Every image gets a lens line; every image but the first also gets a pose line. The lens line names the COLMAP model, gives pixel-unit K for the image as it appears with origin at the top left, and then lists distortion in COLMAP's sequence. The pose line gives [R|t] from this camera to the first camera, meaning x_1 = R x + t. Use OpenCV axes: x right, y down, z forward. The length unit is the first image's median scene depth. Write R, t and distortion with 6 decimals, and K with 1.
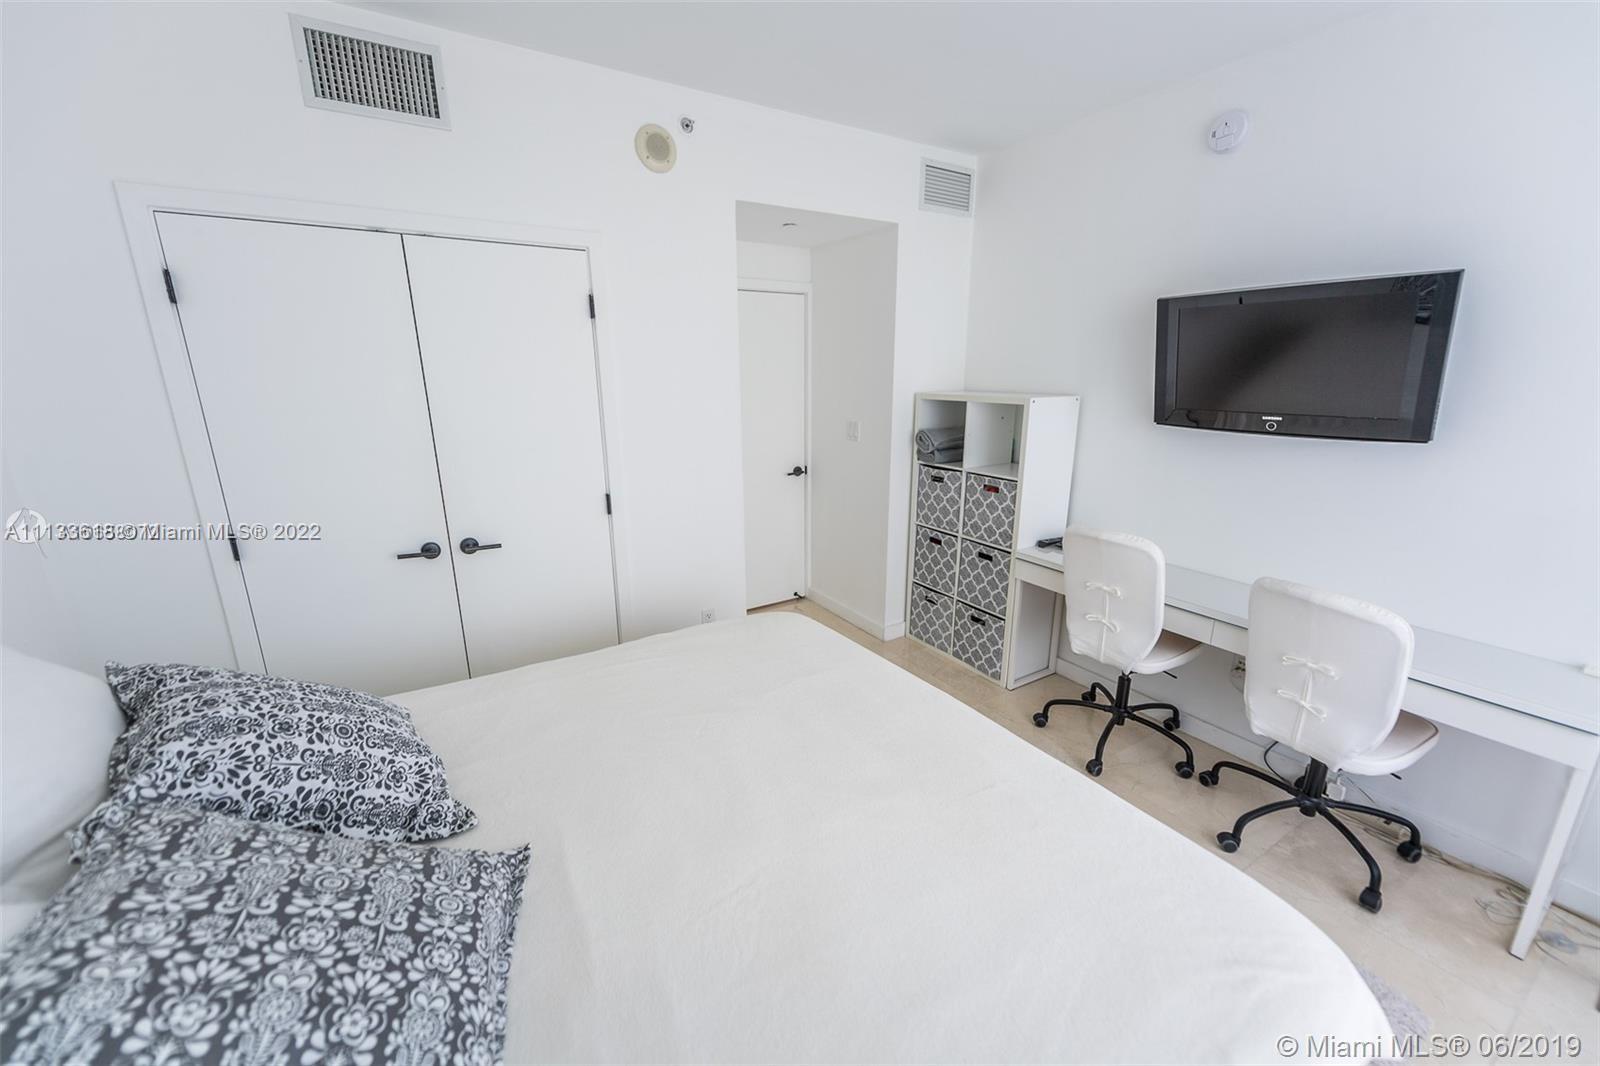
lens RADIAL K [[621.6, 0, 800.0], [0, 621.6, 533.0], [0, 0, 1]] dist [0.012576, -0.005210]
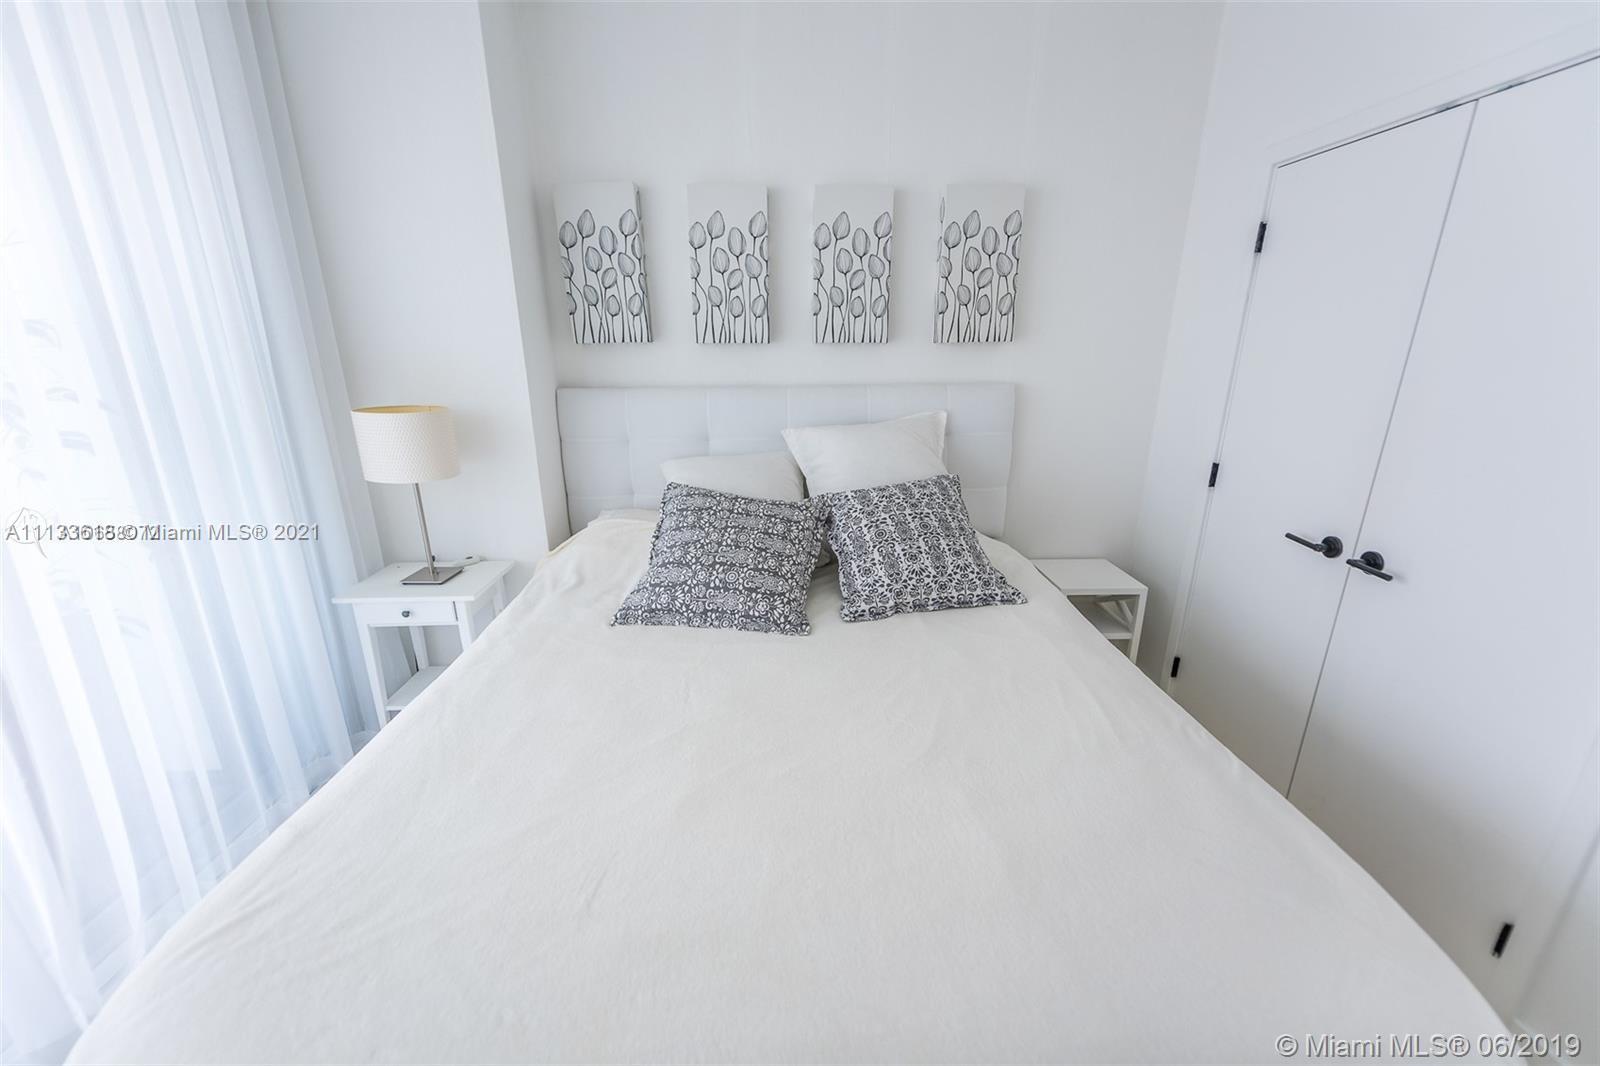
lens RADIAL K [[671.7, 0, 819.3], [0, 671.7, 537.1], [0, 0, 1]] dist [0.038860, 0.000008]
pose [[-0.496891, 0.265418, -0.826228, 0.998295], [-0.223083, 0.881019, 0.417180, -0.464846], [0.838650, 0.391611, -0.378560, 1.860446]]
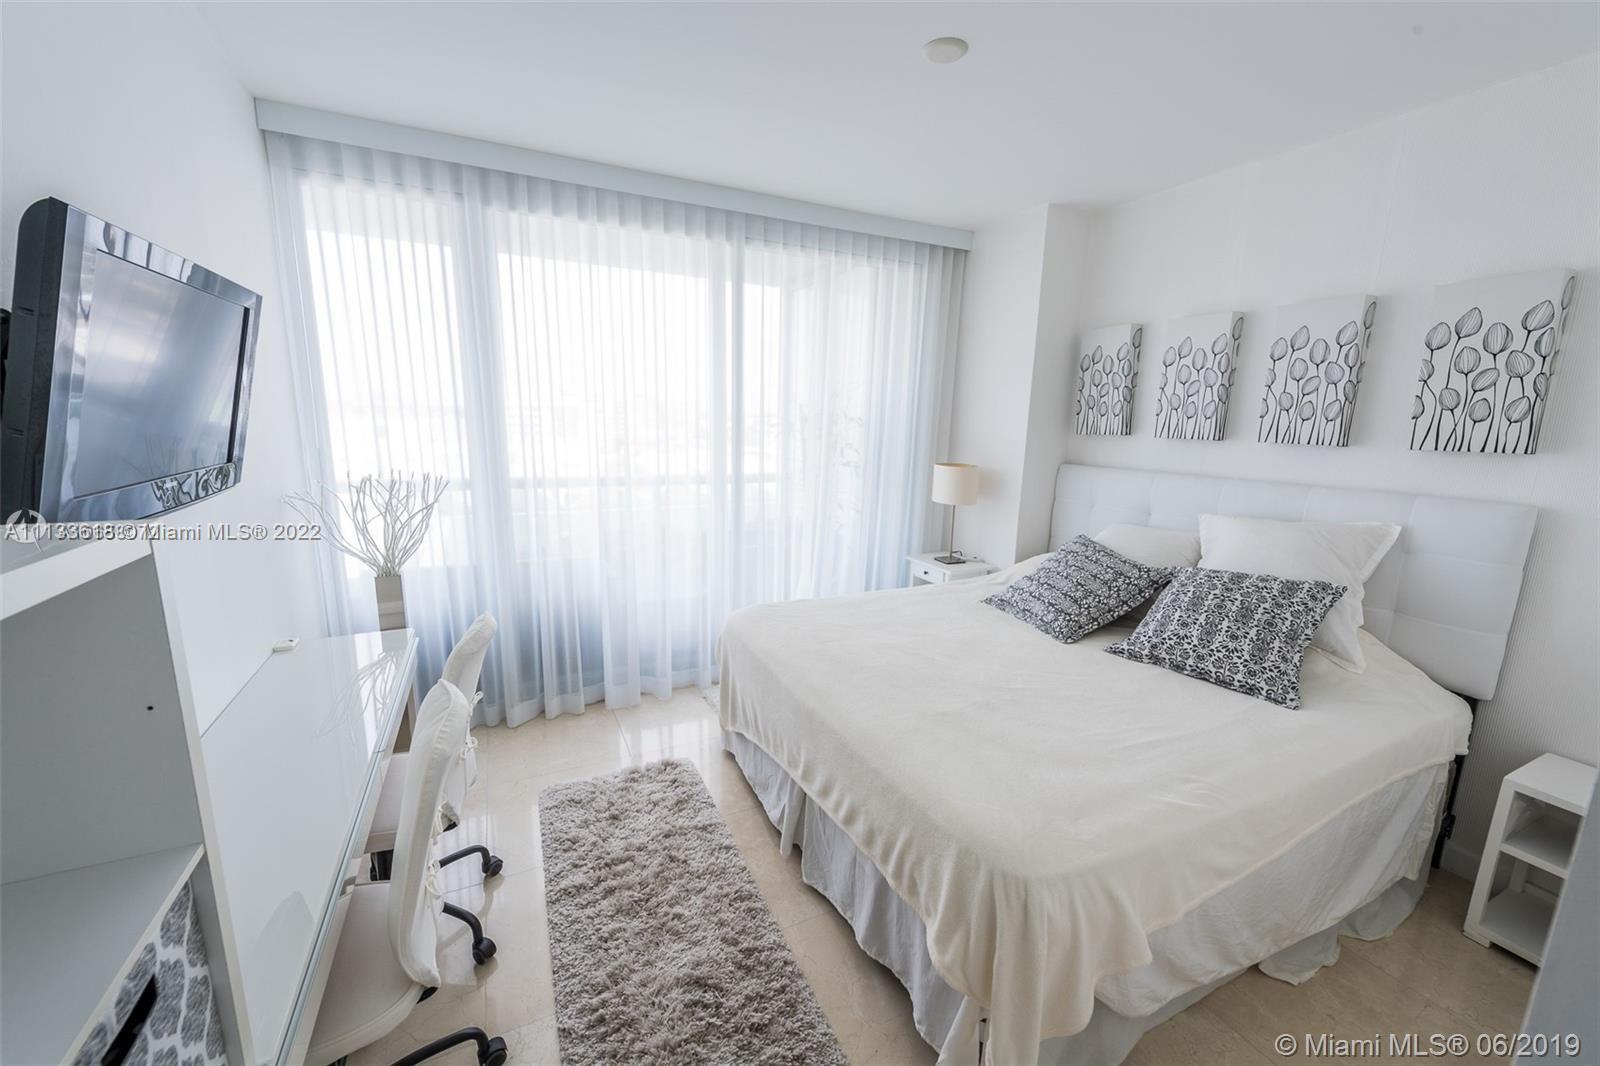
lens RADIAL K [[624.7, 0, 800.0], [0, 624.7, 533.0], [0, 0, 1]] dist [0.014105, -0.004784]
pose [[-0.995063, -0.043297, 0.089300, 0.304071], [-0.000096, 0.900233, 0.435408, -0.842827], [-0.099243, 0.433250, -0.895793, 3.295530]]
